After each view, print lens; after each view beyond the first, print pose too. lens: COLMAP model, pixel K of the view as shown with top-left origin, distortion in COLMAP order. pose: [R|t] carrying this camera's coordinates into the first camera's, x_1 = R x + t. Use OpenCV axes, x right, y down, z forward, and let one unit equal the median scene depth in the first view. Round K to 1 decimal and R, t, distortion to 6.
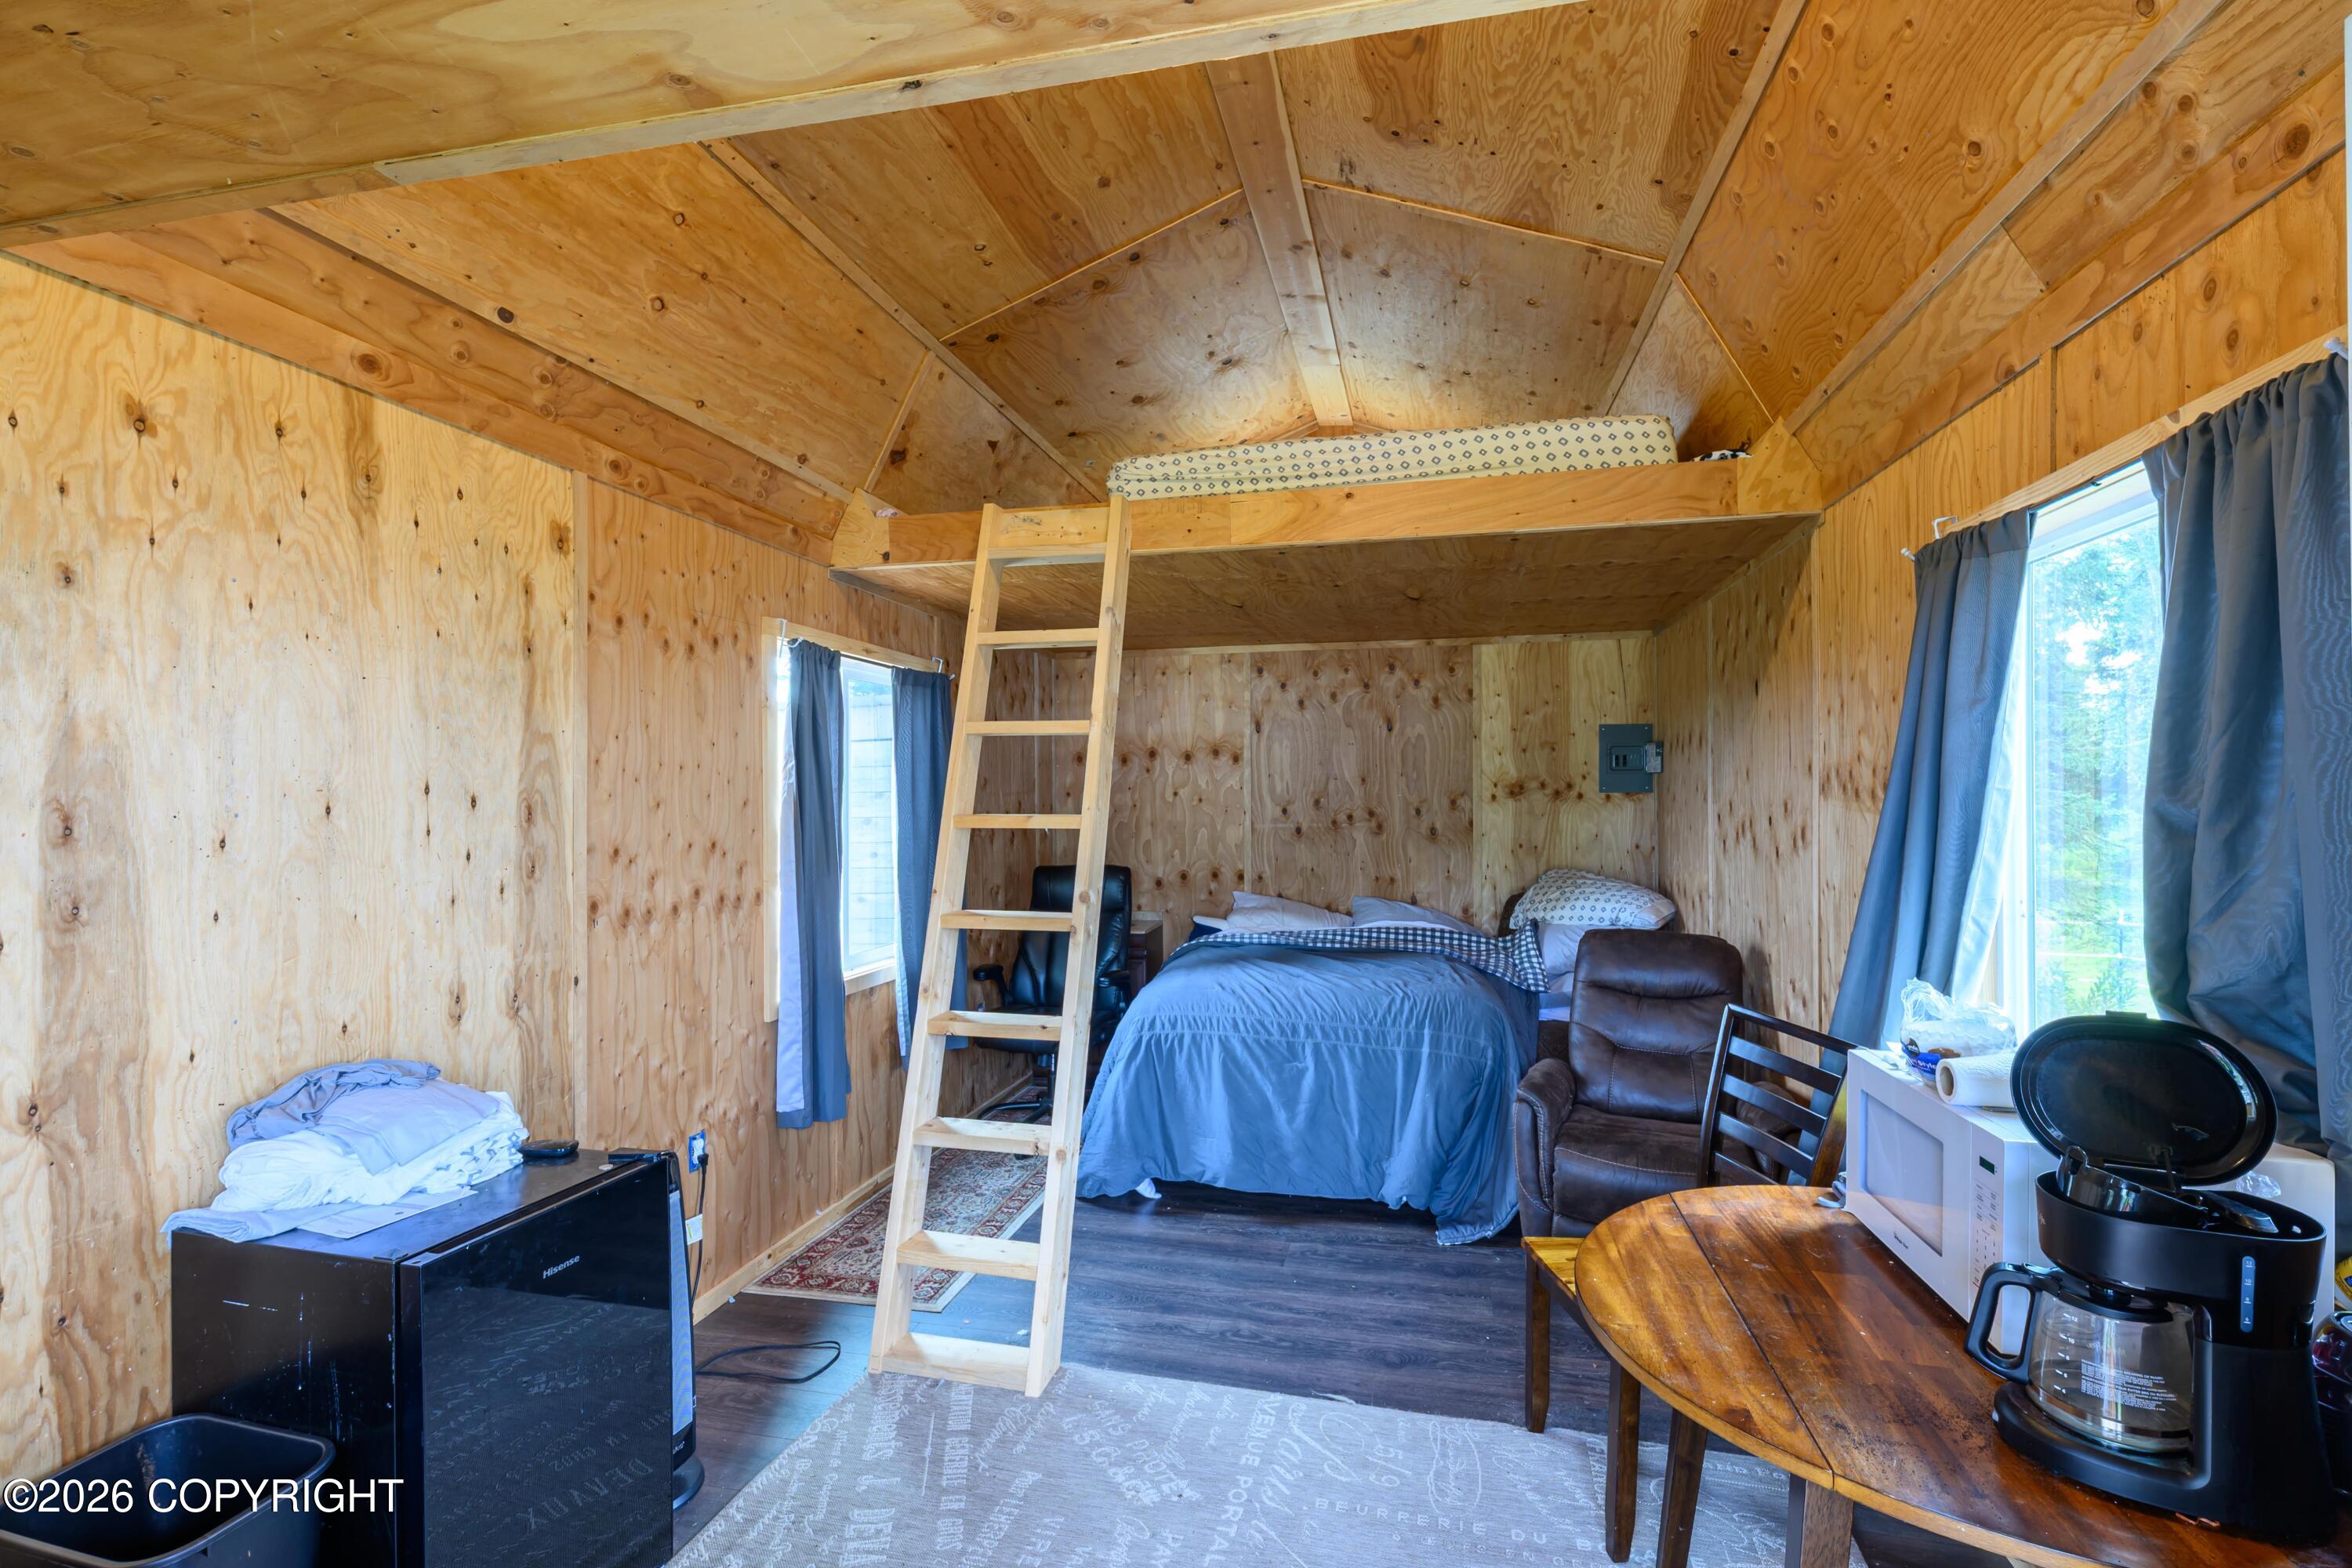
lens RADIAL K [[1016.3, 0, 1176.0], [0, 1016.3, 784.0], [0, 0, 1]] dist [-0.001327, -0.000077]
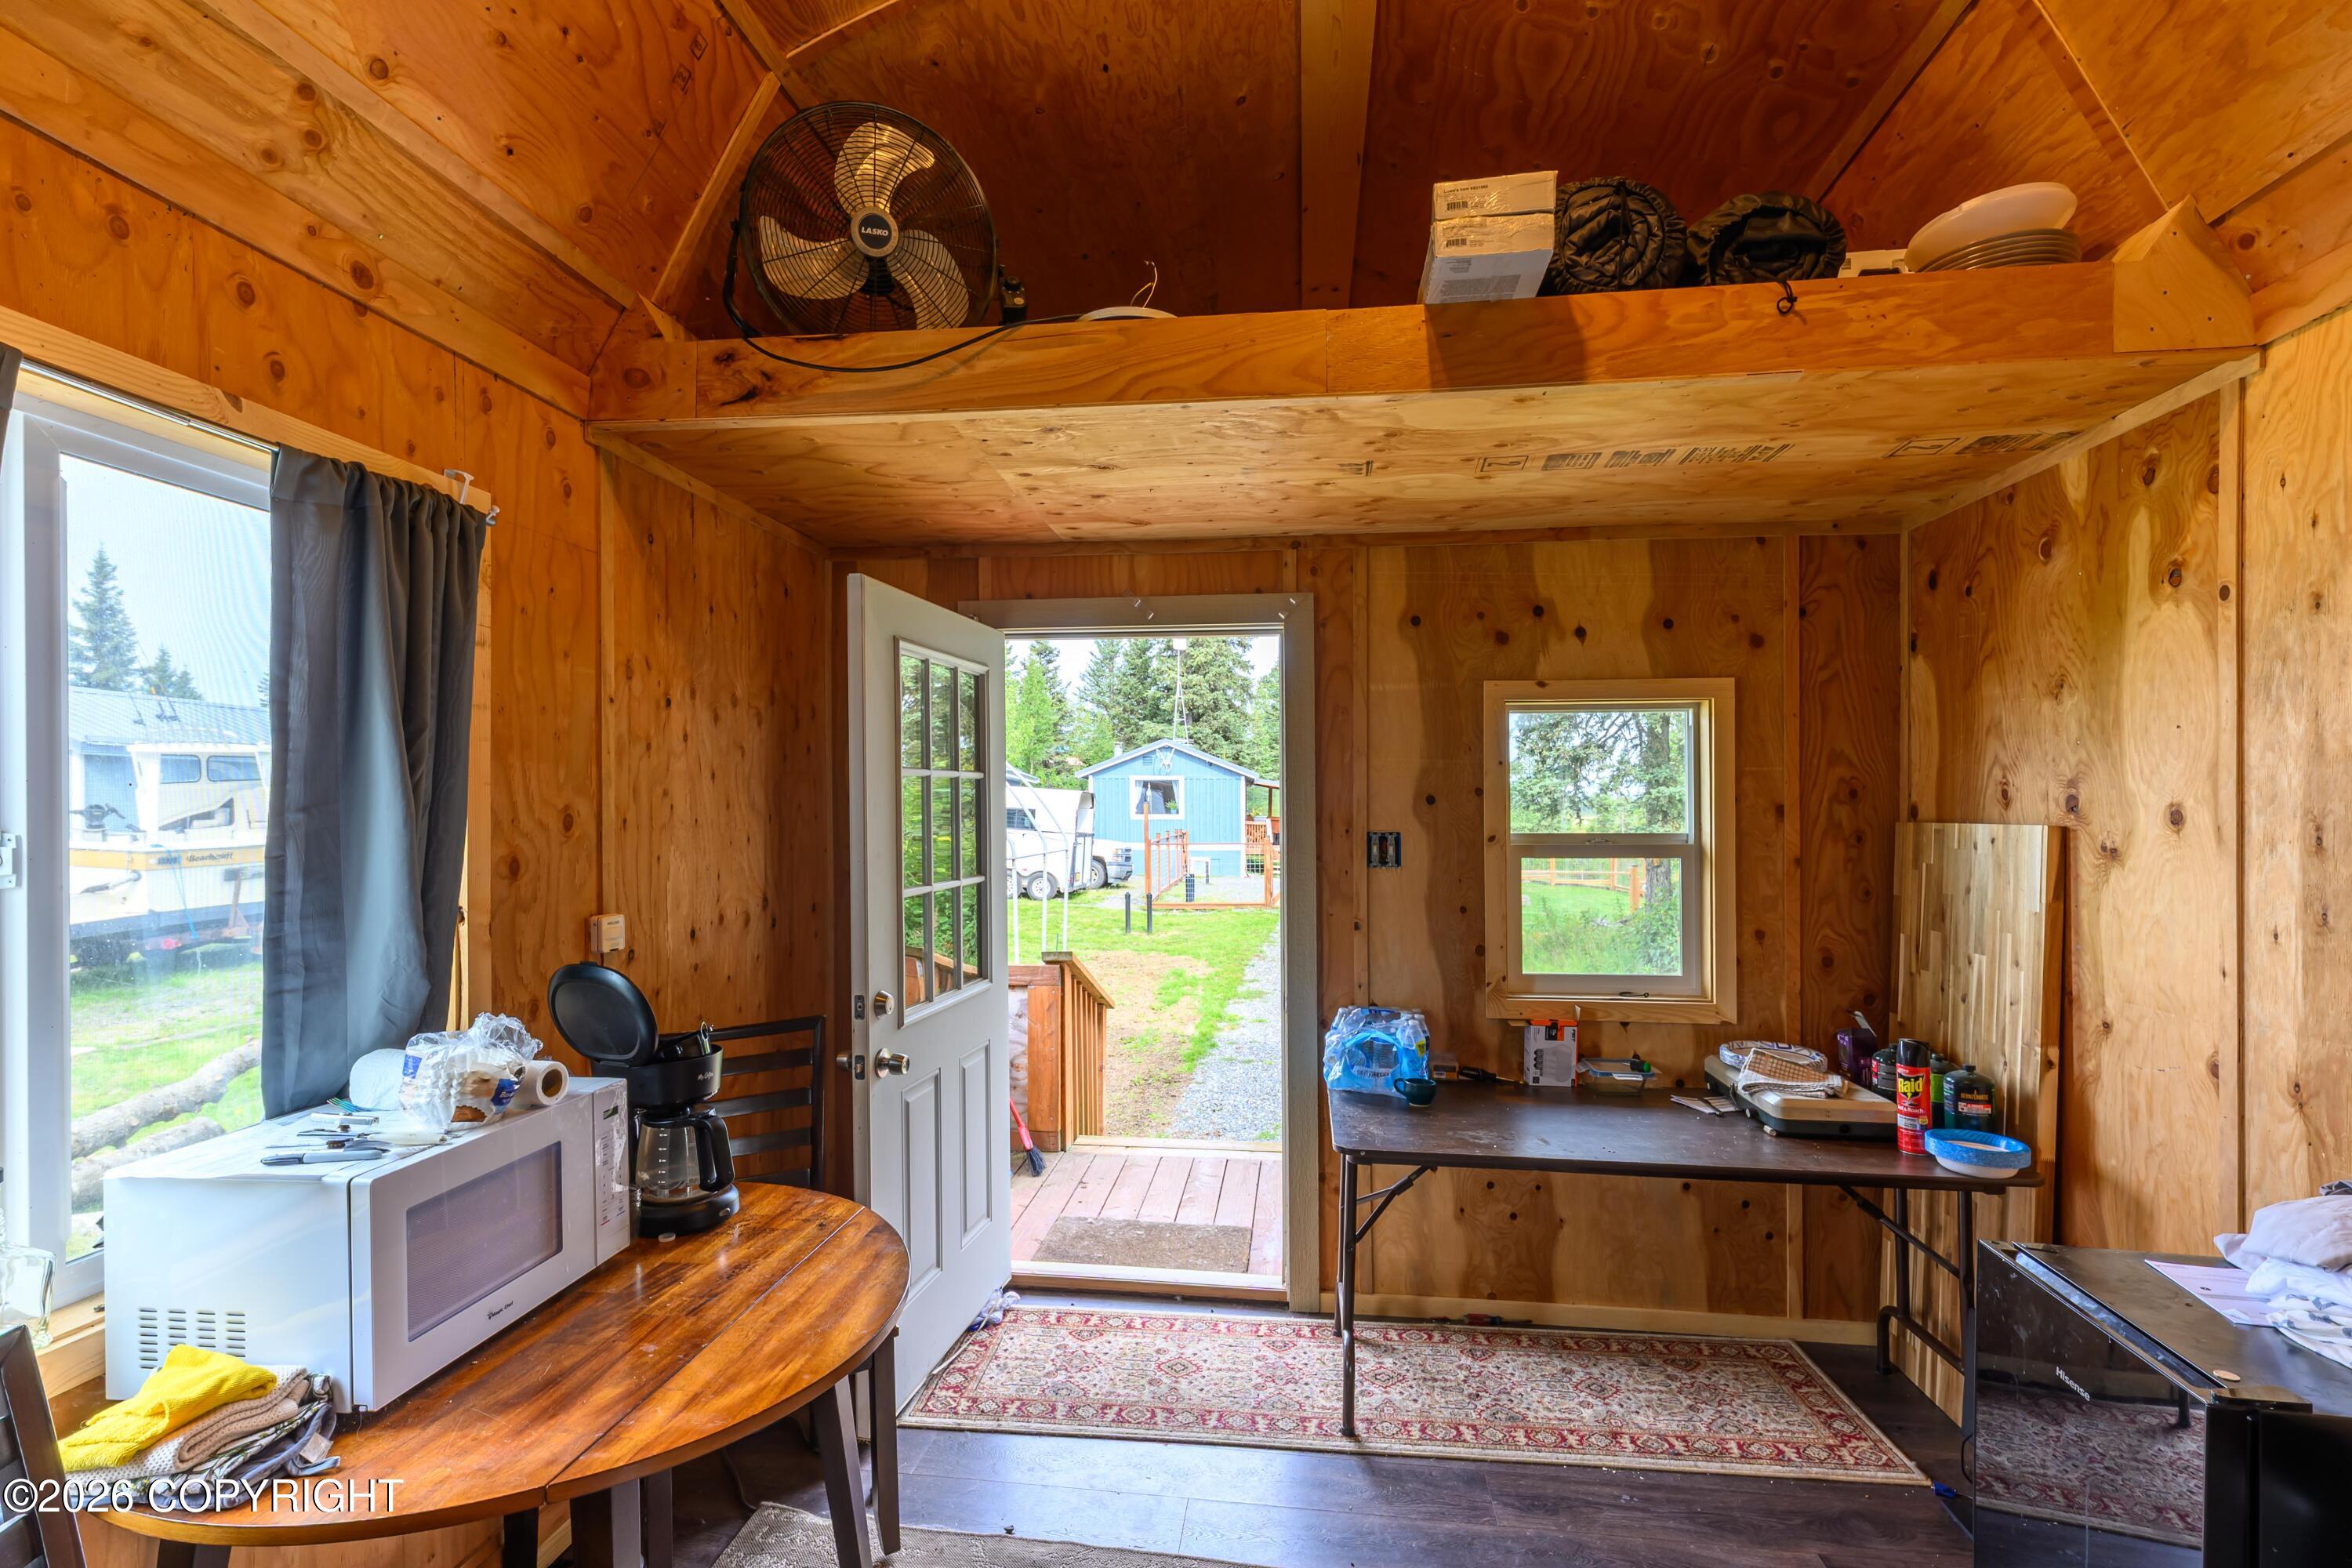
lens RADIAL K [[1016.3, 0, 1176.0], [0, 1016.3, 784.0], [0, 0, 1]] dist [-0.001327, -0.000077]
pose [[-0.994454, -0.000167, -0.105174, 0.215758], [0.002627, 0.999647, -0.026425, 0.011716], [0.105141, -0.026554, -0.994103, 1.935475]]
